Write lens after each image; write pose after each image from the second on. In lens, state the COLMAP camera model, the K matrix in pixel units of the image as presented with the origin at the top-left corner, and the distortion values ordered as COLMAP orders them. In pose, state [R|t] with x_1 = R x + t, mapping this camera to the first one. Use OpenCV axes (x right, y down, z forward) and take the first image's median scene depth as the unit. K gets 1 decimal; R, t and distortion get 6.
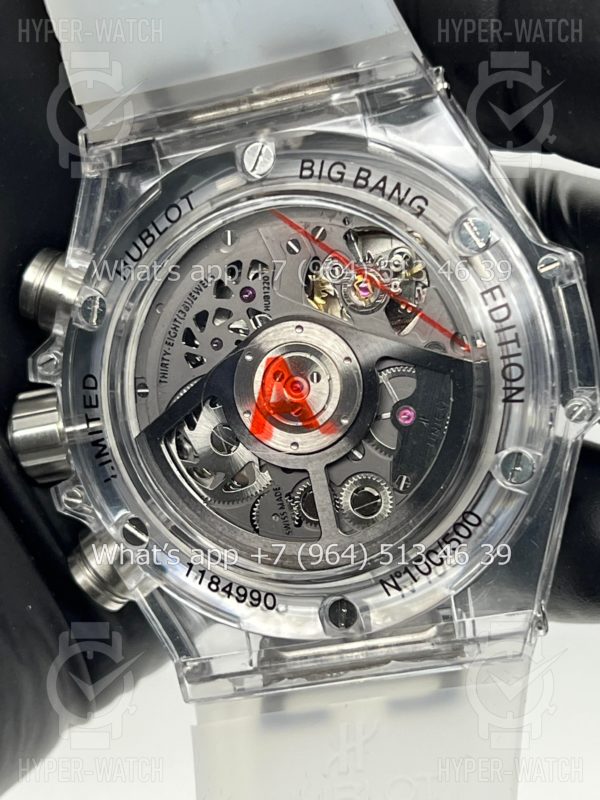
lens RADIAL K [[1888.5, 0, 299.9], [0, 1888.5, 401.1], [0, 0, 1]] dist [0.232067, 0.000000]
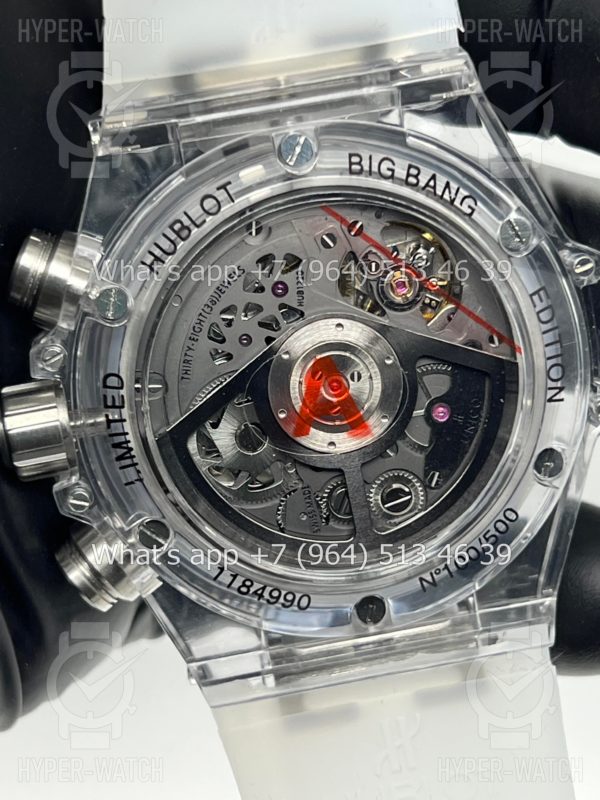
lens RADIAL K [[1888.5, 0, 300.3], [0, 1888.5, 399.6], [0, 0, 1]] dist [0.232067, 0.000000]
pose [[0.932453, -0.024900, 0.360432, -0.371303], [-0.010434, 0.995350, 0.095757, -0.093849], [-0.361140, -0.093050, 0.927857, 0.096917]]
